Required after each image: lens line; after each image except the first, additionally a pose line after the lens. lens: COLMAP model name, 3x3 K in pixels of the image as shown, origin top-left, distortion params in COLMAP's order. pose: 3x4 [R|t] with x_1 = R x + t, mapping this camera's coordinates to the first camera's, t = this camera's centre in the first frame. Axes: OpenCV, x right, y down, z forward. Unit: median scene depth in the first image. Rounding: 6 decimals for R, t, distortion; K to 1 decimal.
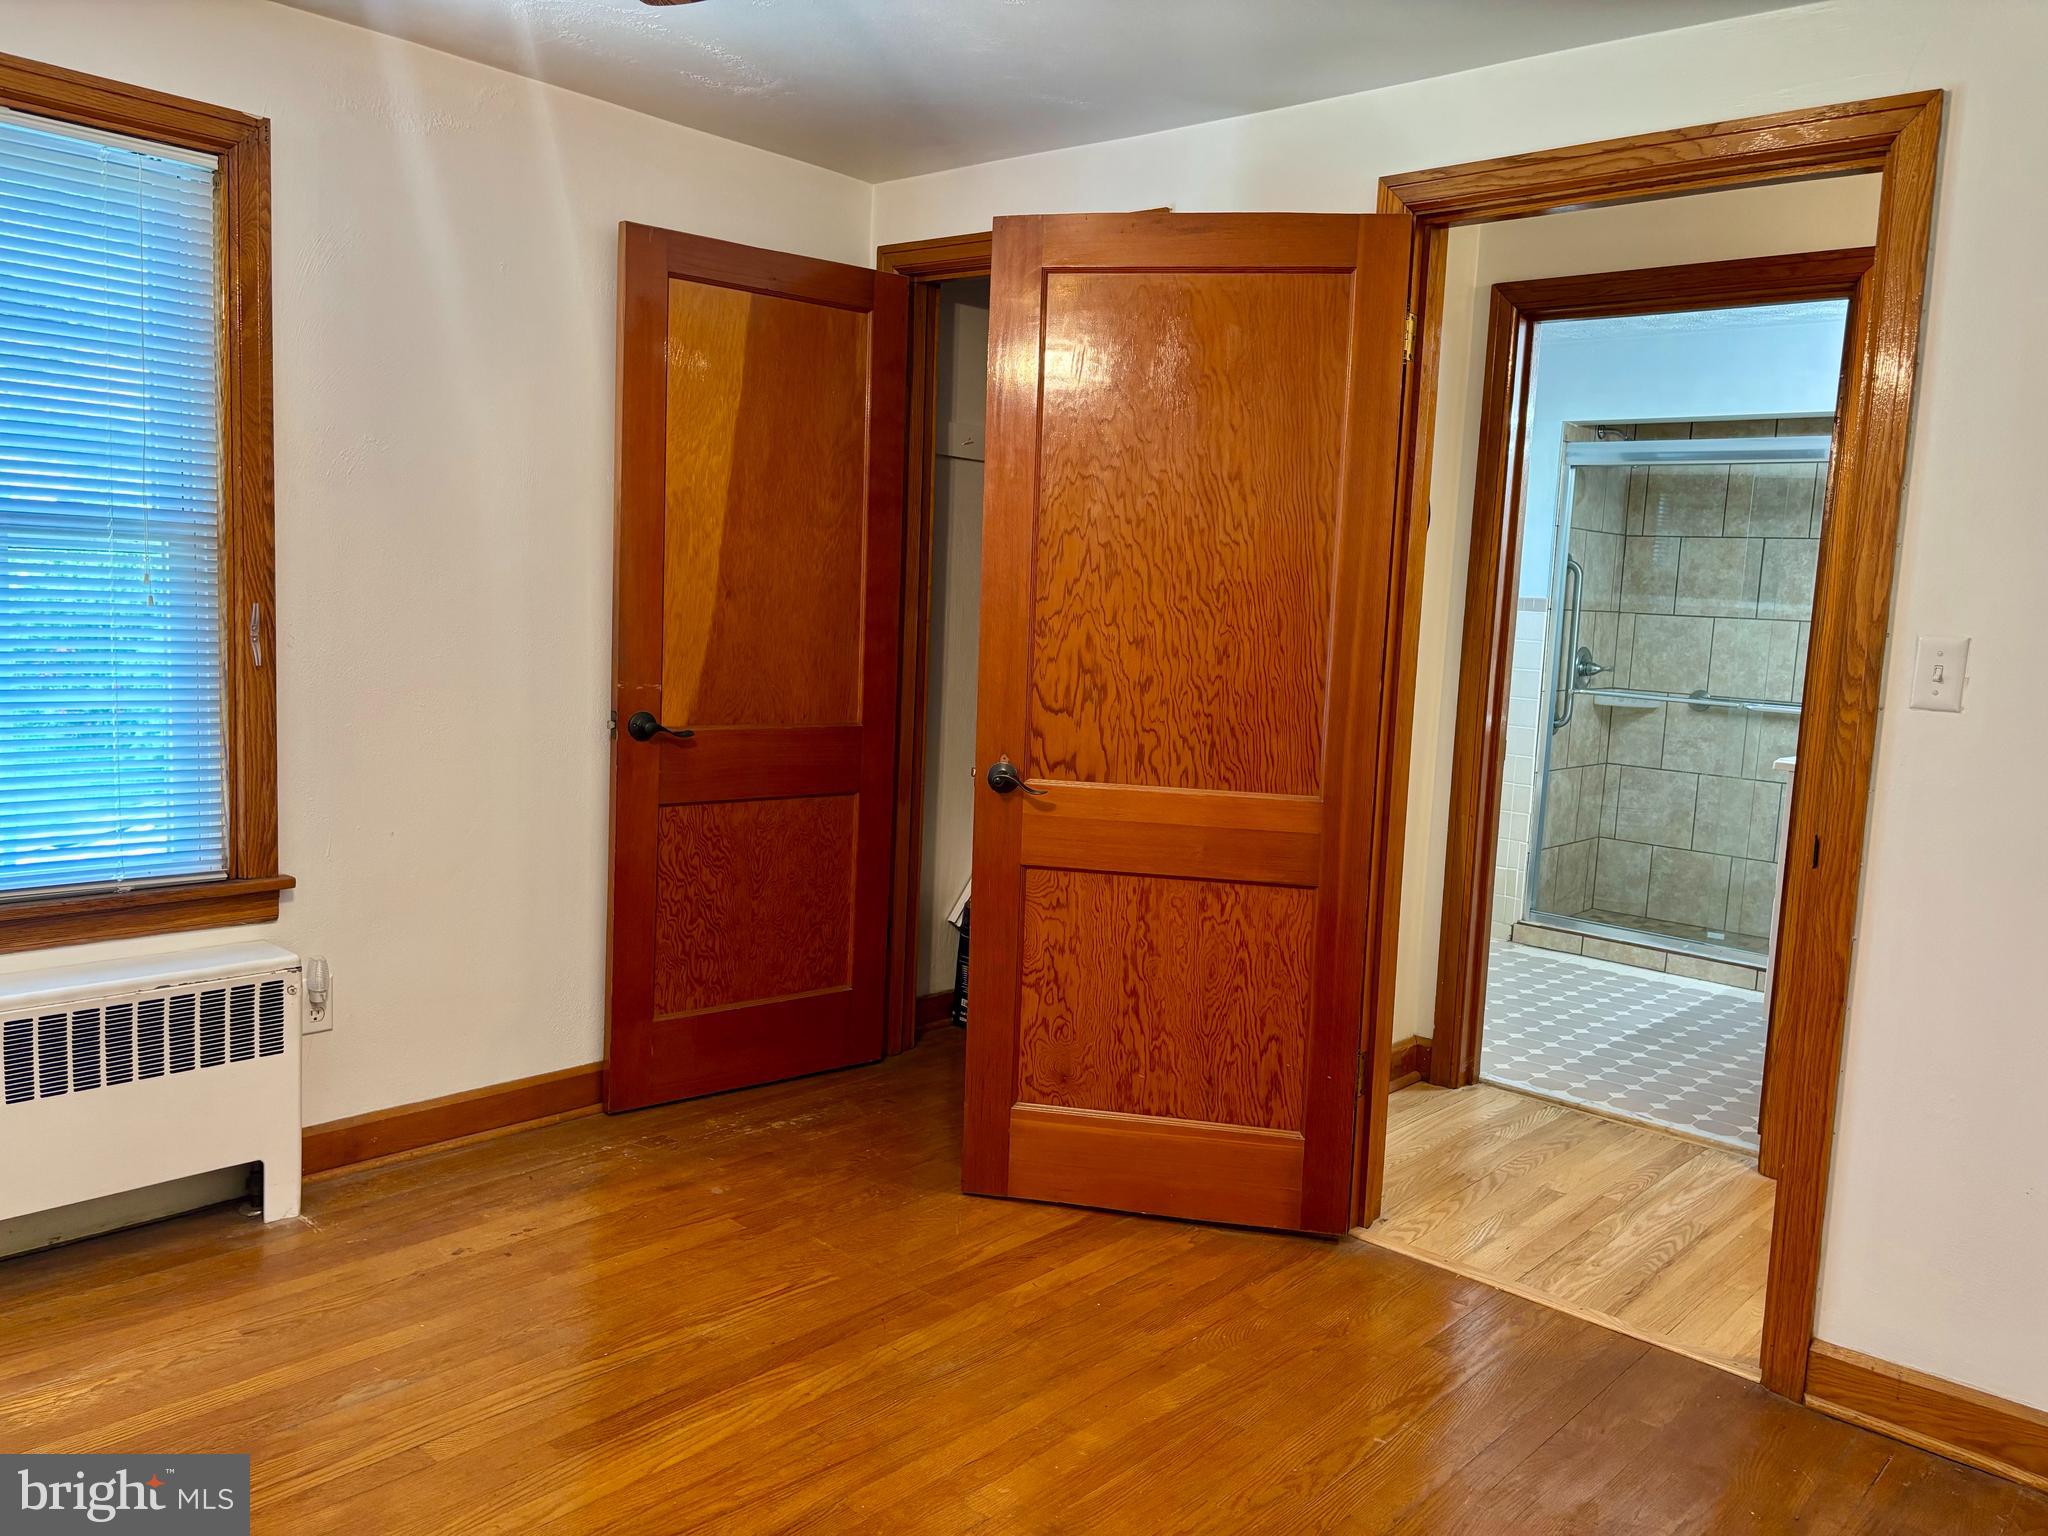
lens RADIAL K [[1559.9, 0, 1041.2], [0, 1559.9, 751.1], [0, 0, 1]] dist [0.059866, -0.069883]
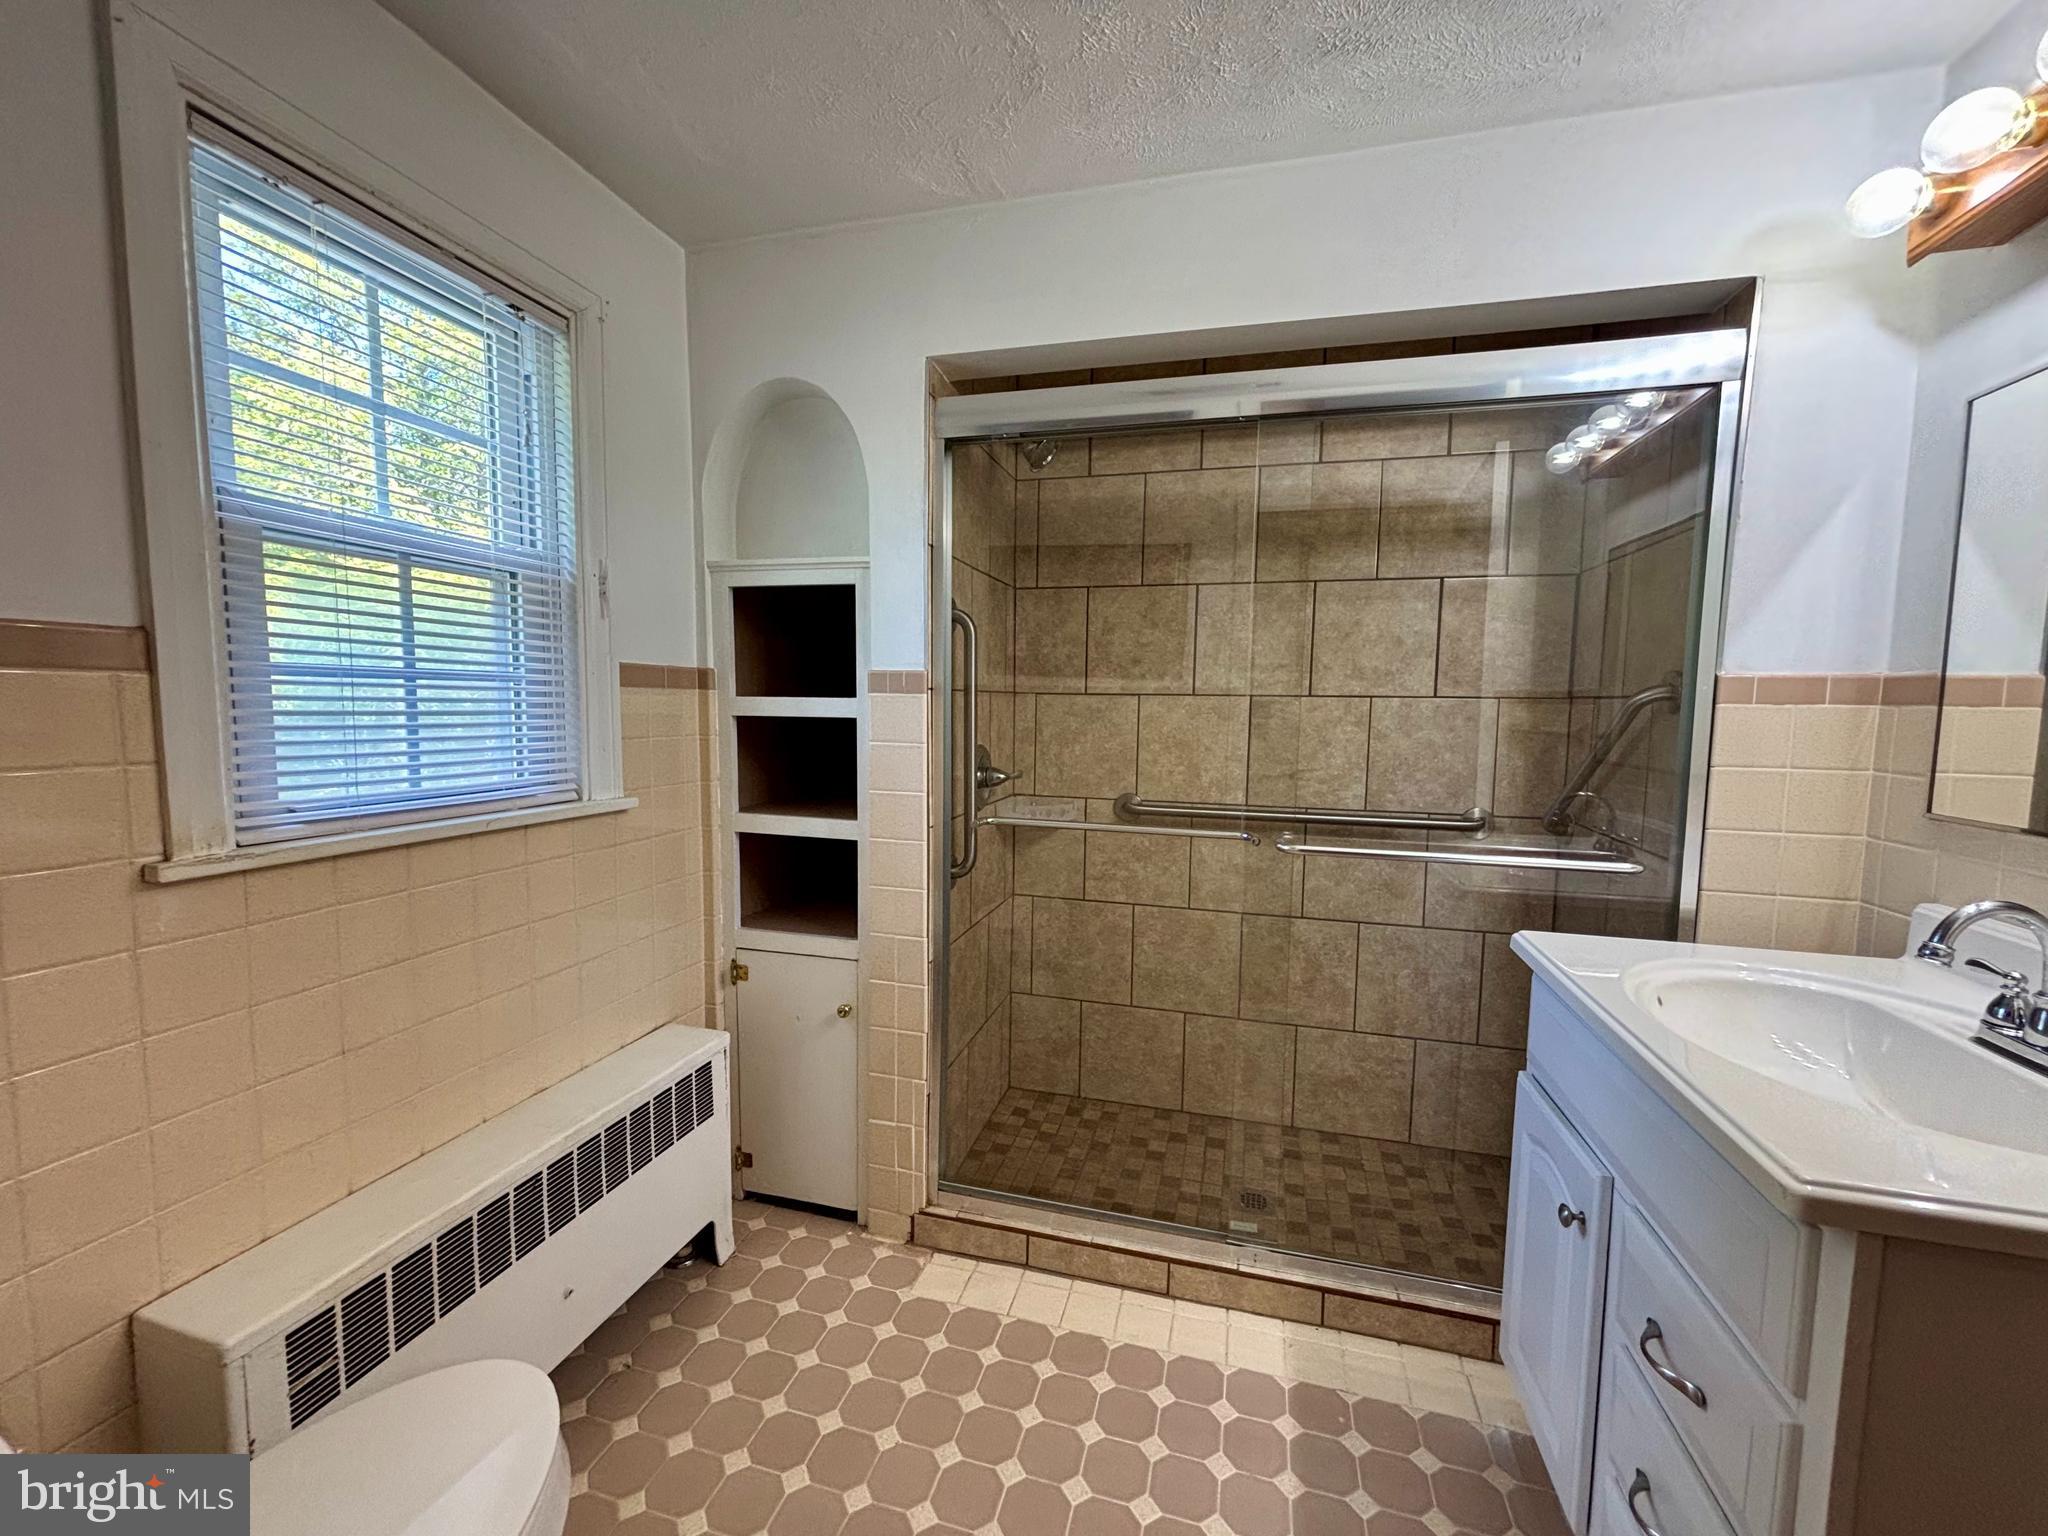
lens RADIAL K [[828.6, 0, 1027.4], [0, 828.6, 761.2], [0, 0, 1]] dist [0.003637, -0.000484]
pose [[0.898538, -0.069993, 0.433278, 0.209050], [0.081656, 0.996626, -0.008342, -0.054915], [-0.431232, 0.042875, 0.901222, 0.670891]]
